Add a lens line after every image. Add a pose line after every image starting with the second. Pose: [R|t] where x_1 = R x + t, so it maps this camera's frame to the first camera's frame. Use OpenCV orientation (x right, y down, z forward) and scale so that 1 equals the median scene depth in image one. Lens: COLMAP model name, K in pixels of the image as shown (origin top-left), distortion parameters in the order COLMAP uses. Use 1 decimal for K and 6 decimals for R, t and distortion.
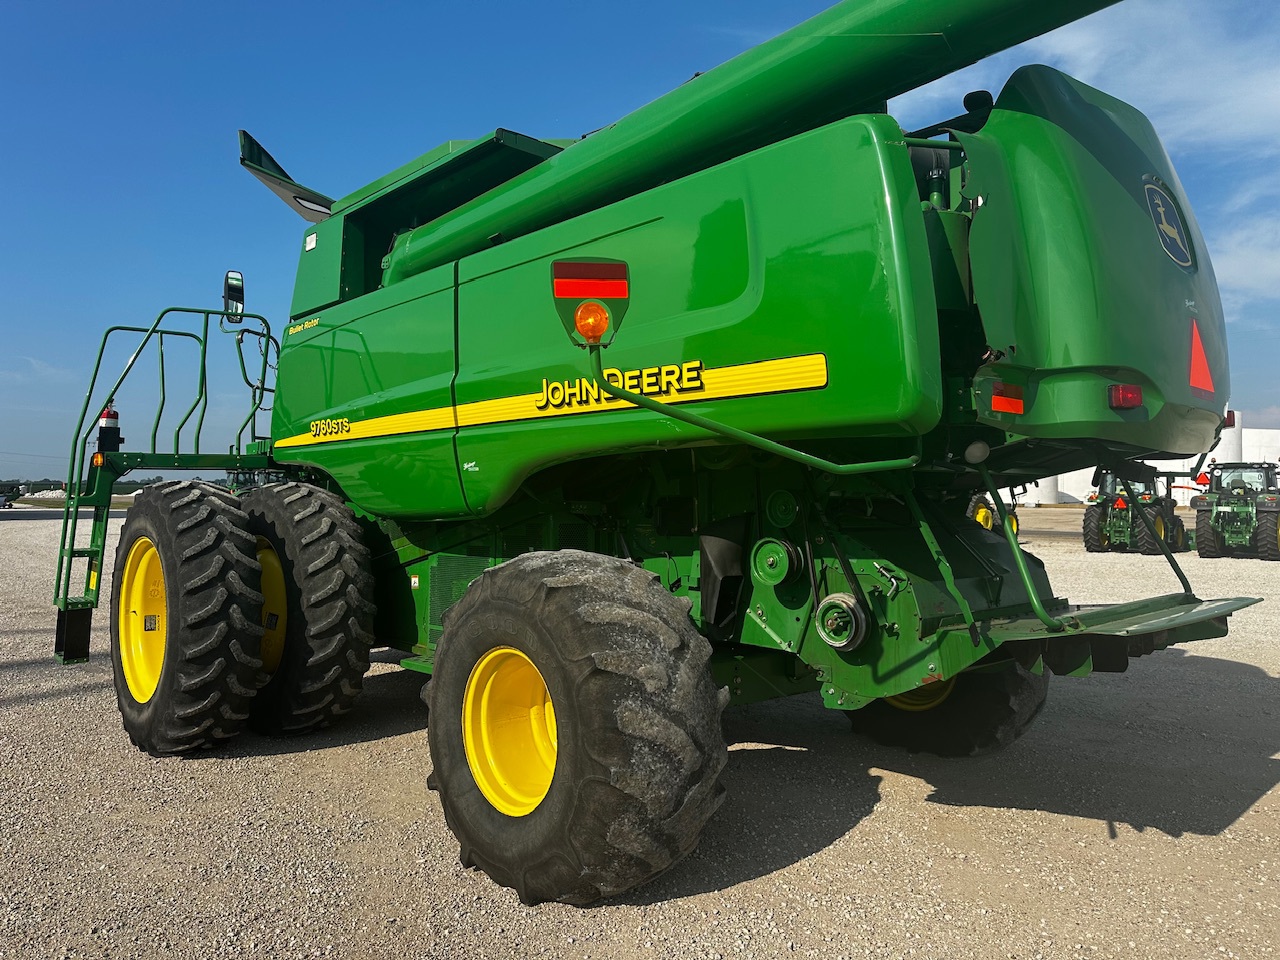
lens RADIAL K [[895.6, 0, 633.3], [0, 895.6, 462.2], [0, 0, 1]] dist [0.048199, -0.048400]
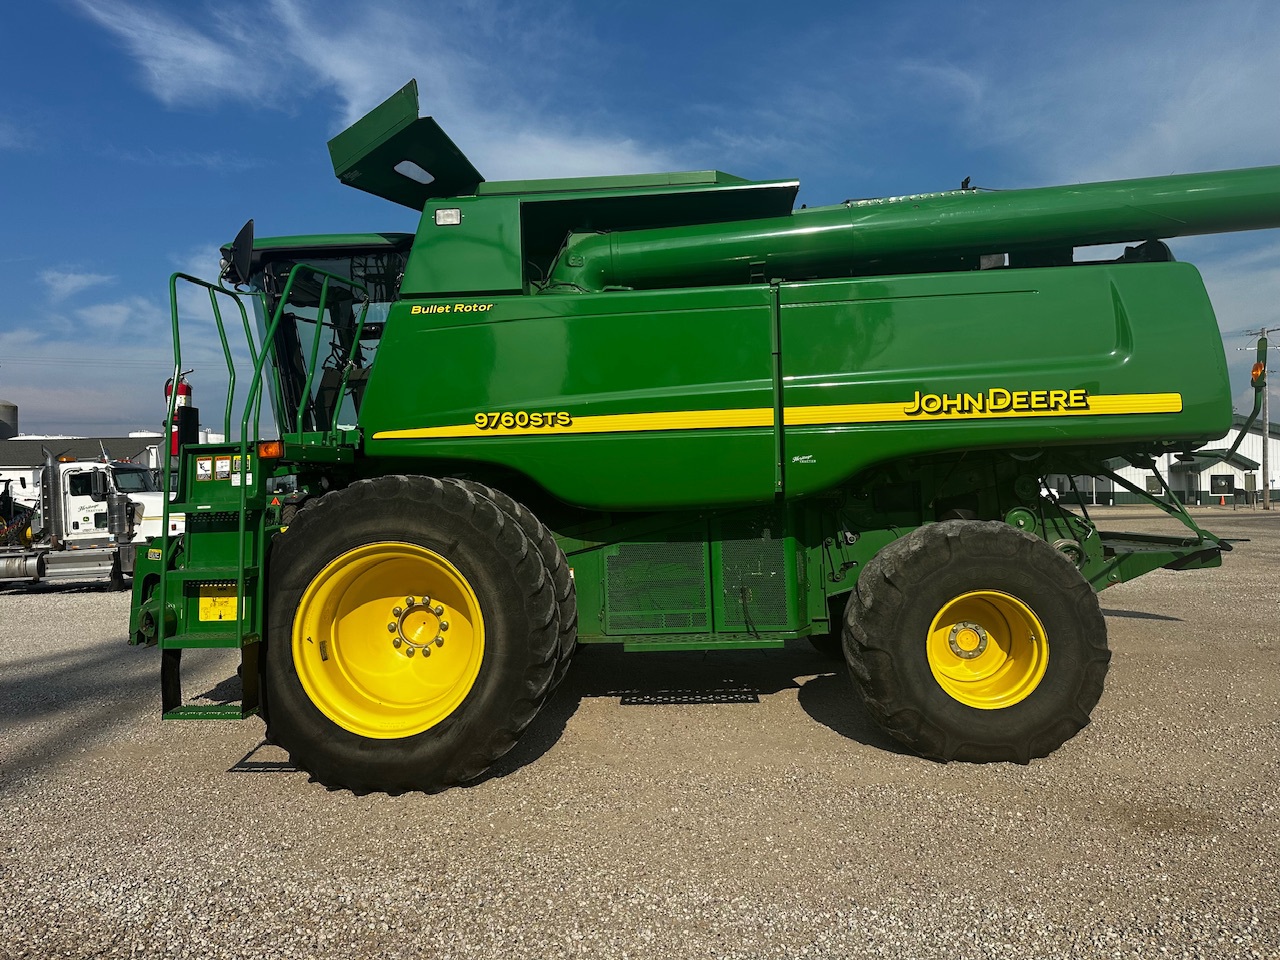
lens RADIAL K [[902.6, 0, 648.5], [0, 902.6, 477.5], [0, 0, 1]] dist [0.100547, -0.131063]
pose [[0.721182, -0.008510, 0.692693, -1.364950], [0.000587, 0.999932, 0.011673, 0.017436], [-0.692745, -0.008012, 0.721138, 0.326899]]
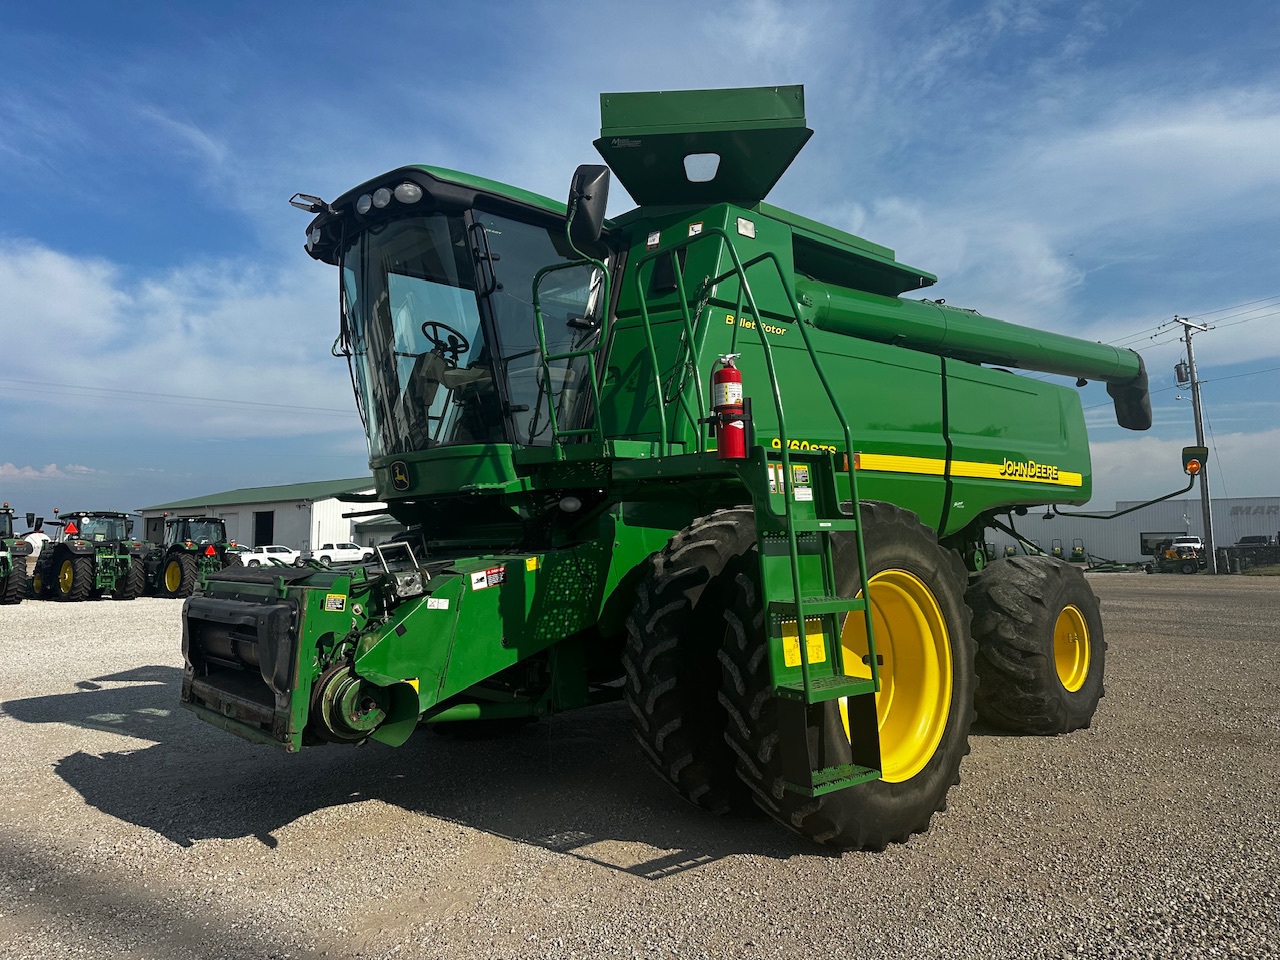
lens RADIAL K [[902.6, 0, 648.5], [0, 902.6, 477.5], [0, 0, 1]] dist [0.100547, -0.131063]
pose [[-0.006325, 0.068189, 0.997652, -1.931176], [-0.031101, 0.997176, -0.068354, 0.090708], [-0.999496, -0.031461, -0.004187, 1.769920]]
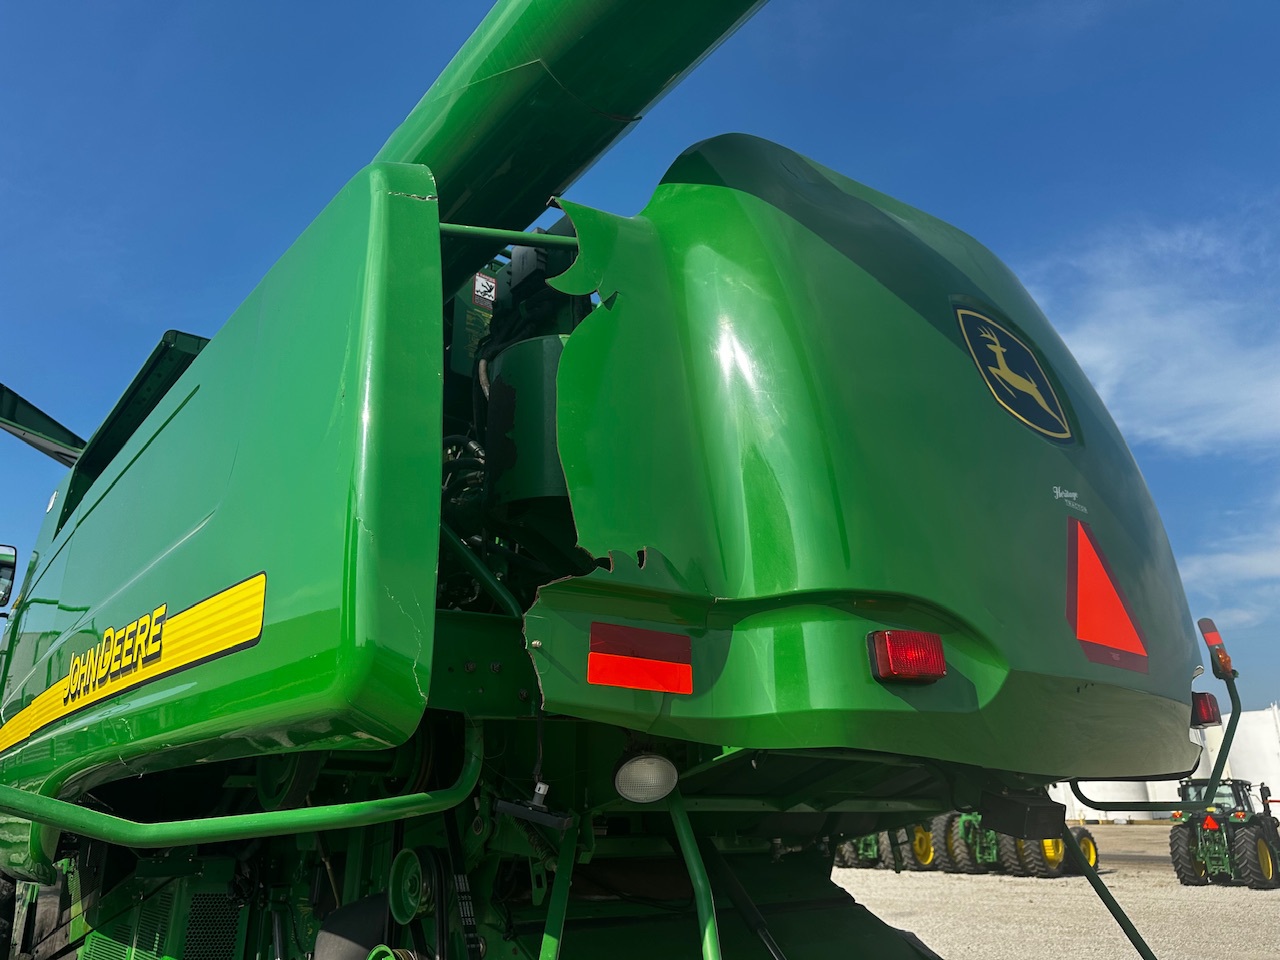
lens RADIAL K [[912.6, 0, 638.7], [0, 912.6, 471.5], [0, 0, 1]] dist [0.013974, -0.010783]
pose [[0.998819, -0.020265, -0.044160, 0.317249], [0.005474, 0.950015, -0.312156, -0.011476], [0.048279, 0.311546, 0.949004, 0.375471]]
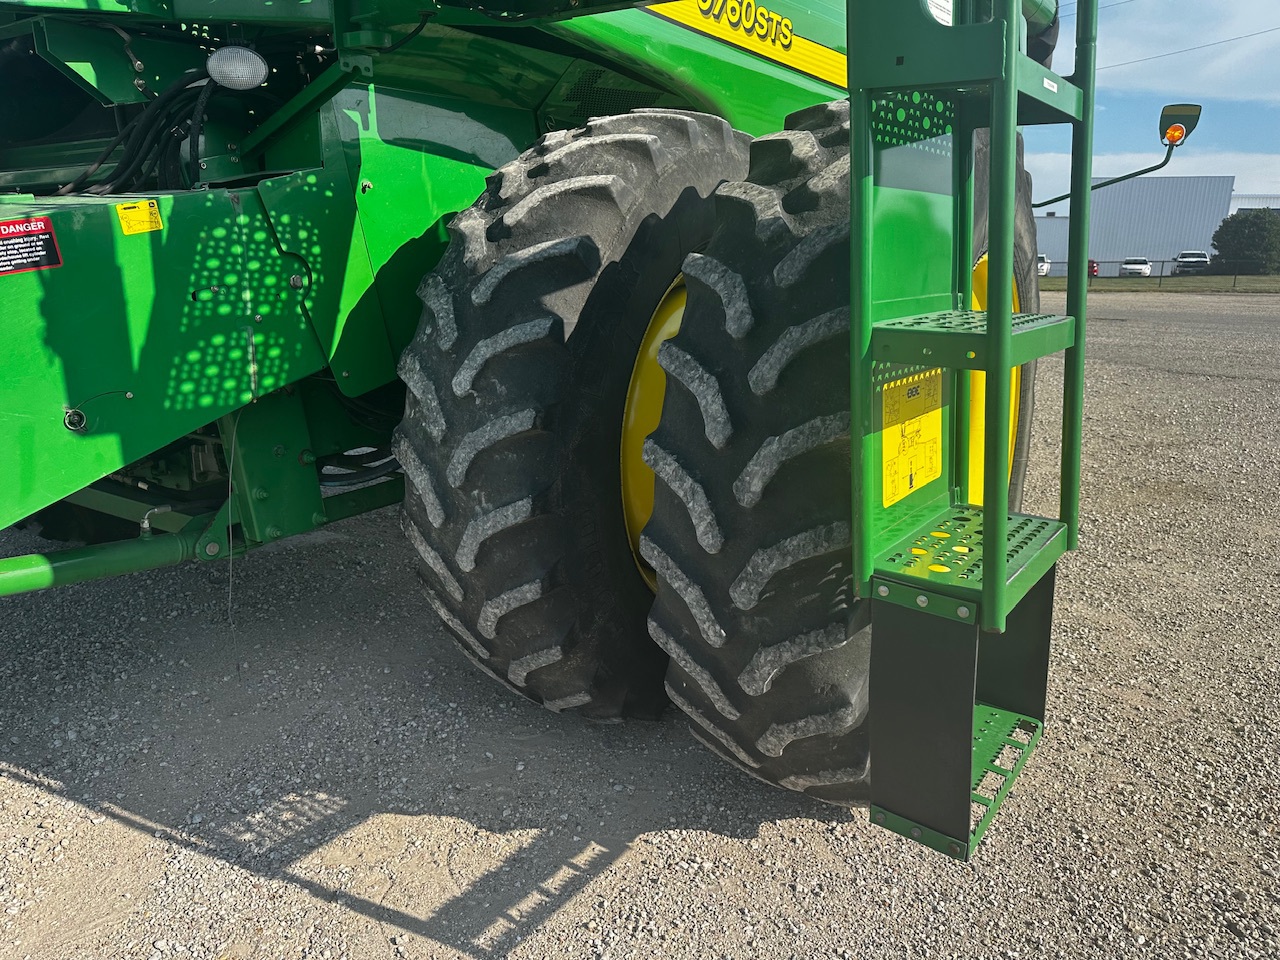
lens RADIAL K [[902.6, 0, 648.5], [0, 902.6, 477.5], [0, 0, 1]] dist [0.100547, -0.131063]
pose [[-0.264915, -0.237874, 0.934471, -1.251474], [-0.055987, 0.971255, 0.231365, 0.134080], [-0.962645, 0.008974, -0.270618, 1.793613]]
